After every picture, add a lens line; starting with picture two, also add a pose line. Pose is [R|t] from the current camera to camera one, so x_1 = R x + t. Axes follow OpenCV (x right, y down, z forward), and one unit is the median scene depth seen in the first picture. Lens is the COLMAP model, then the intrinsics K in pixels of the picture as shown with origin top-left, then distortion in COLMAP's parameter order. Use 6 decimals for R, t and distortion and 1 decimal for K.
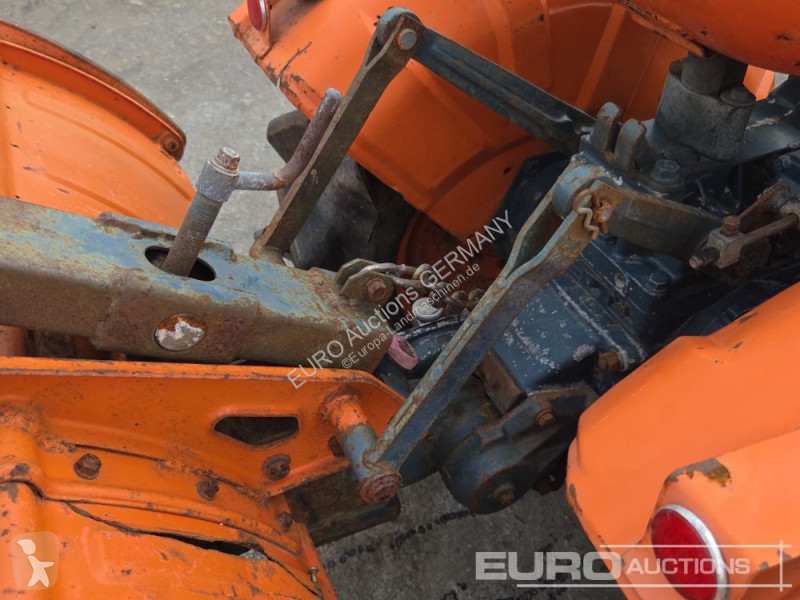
lens RADIAL K [[718.4, 0, 392.9], [0, 718.4, 306.3], [0, 0, 1]] dist [0.070520, -0.057904]
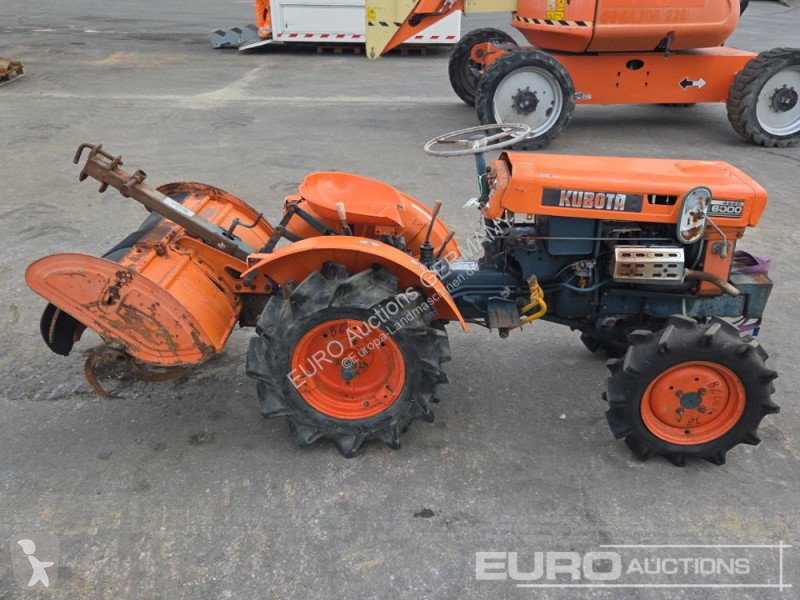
lens RADIAL K [[718.4, 0, 405.7], [0, 718.4, 301.5], [0, 0, 1]] dist [0.070520, -0.057904]
pose [[0.898444, 0.176854, -0.401896, 2.628729], [-0.290555, 0.925703, -0.242183, 1.092336], [0.329205, 0.334361, 0.883078, -2.658210]]
